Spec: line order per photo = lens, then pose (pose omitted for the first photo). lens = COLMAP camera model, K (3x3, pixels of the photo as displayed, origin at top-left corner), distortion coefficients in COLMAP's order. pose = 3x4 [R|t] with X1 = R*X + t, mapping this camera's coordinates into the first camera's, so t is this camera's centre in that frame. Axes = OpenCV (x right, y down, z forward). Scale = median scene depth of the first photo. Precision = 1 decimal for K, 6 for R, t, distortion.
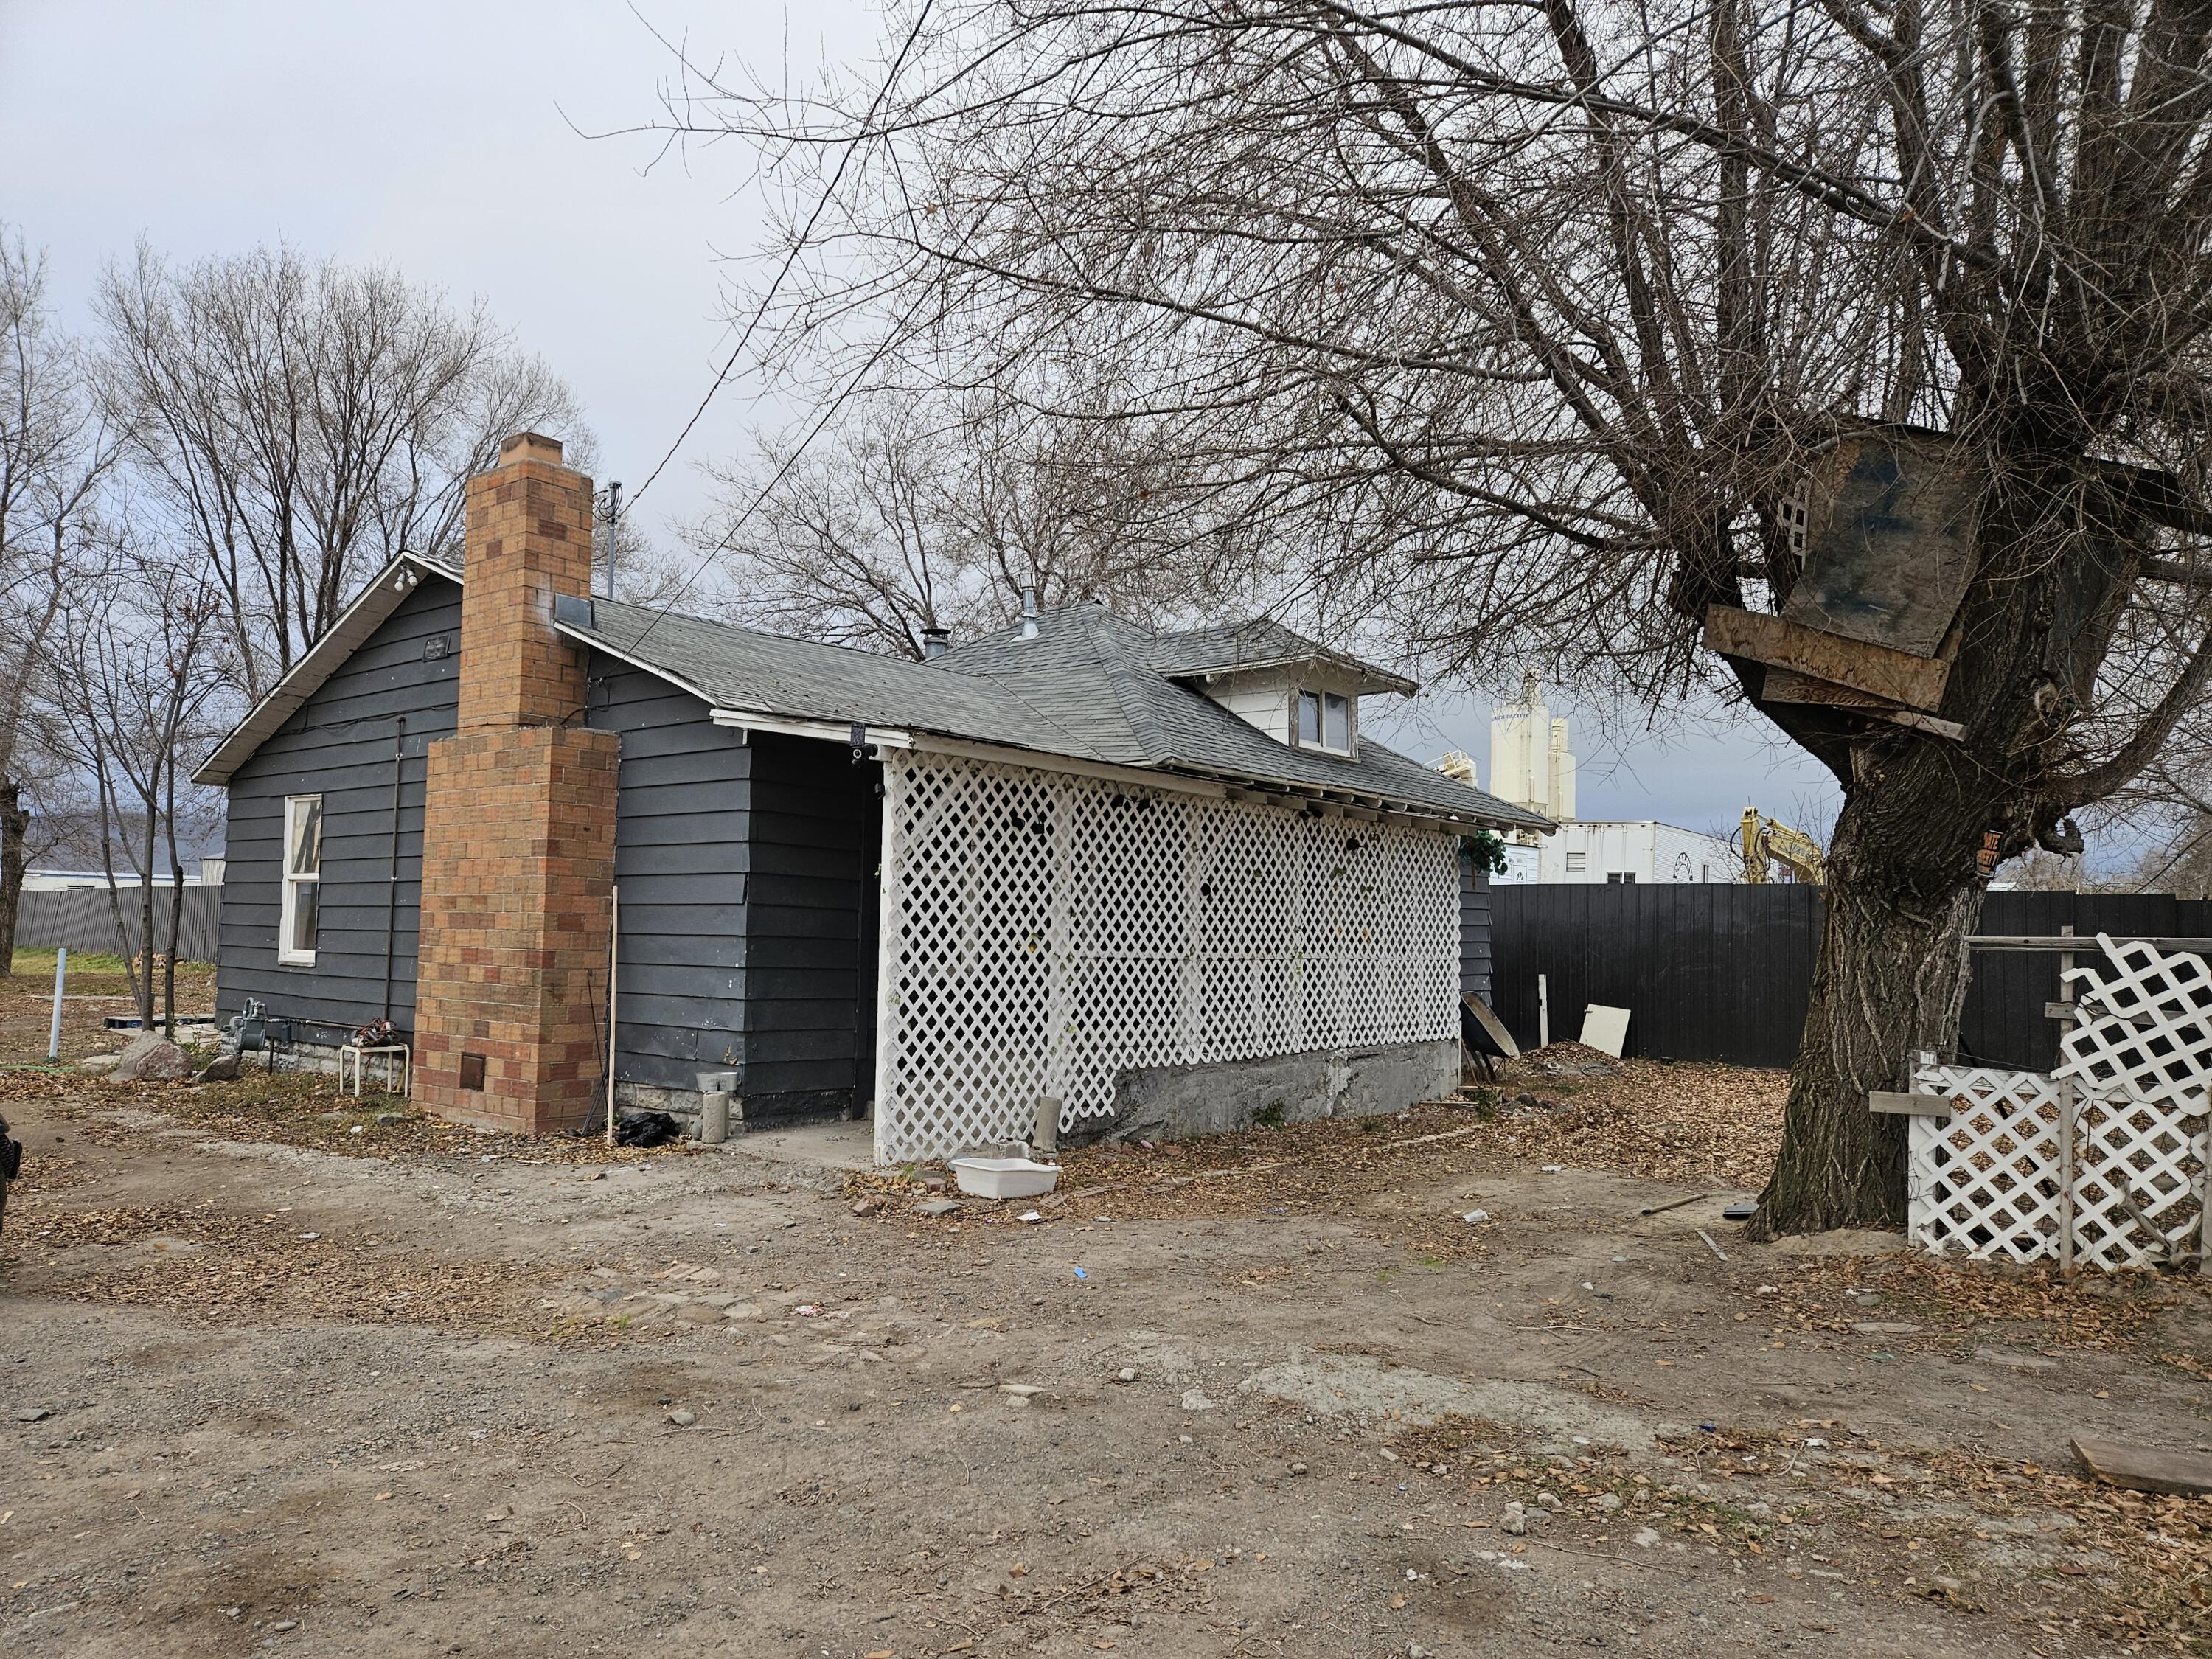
lens RADIAL K [[1353.6, 0, 1105.8], [0, 1353.6, 861.9], [0, 0, 1]] dist [0.060670, -0.066936]
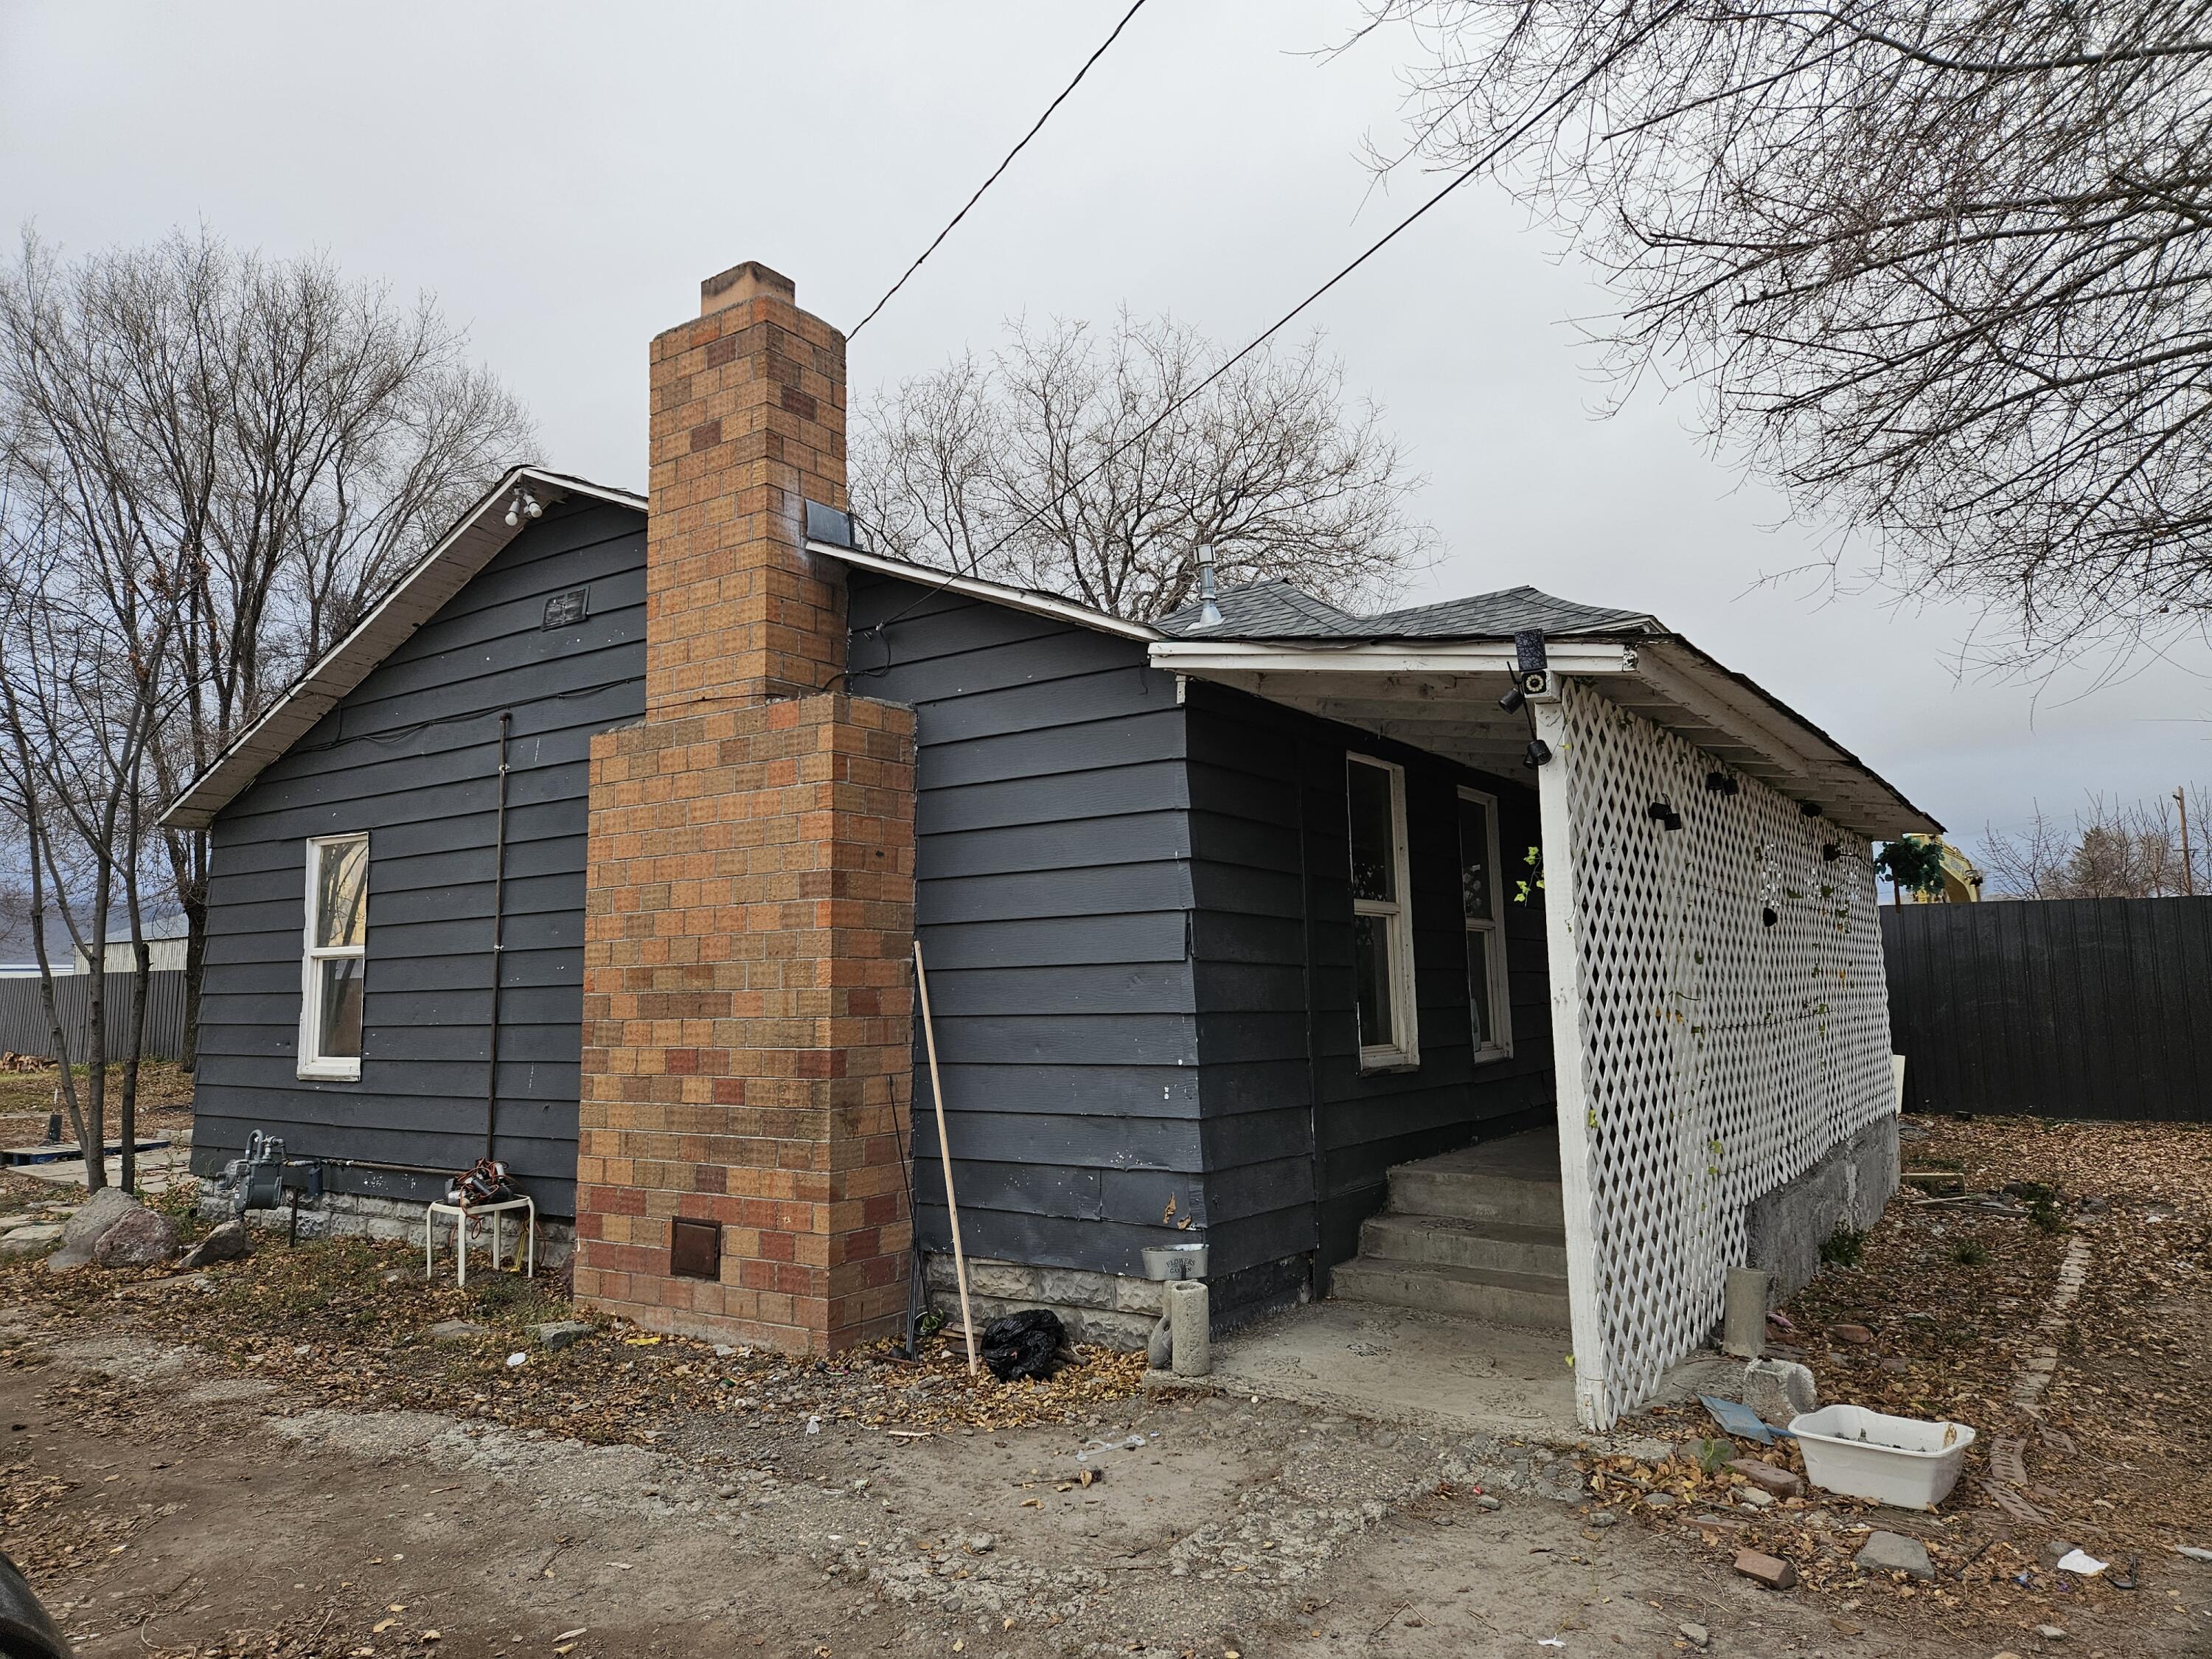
lens RADIAL K [[1367.3, 0, 1106.0], [0, 1367.3, 829.5], [0, 0, 1]] dist [0.076538, -0.073919]
pose [[0.997415, -0.031610, 0.064528, -0.289318], [0.035472, 0.997591, -0.059613, 0.005989], [-0.062489, 0.061748, 0.996134, 0.322915]]
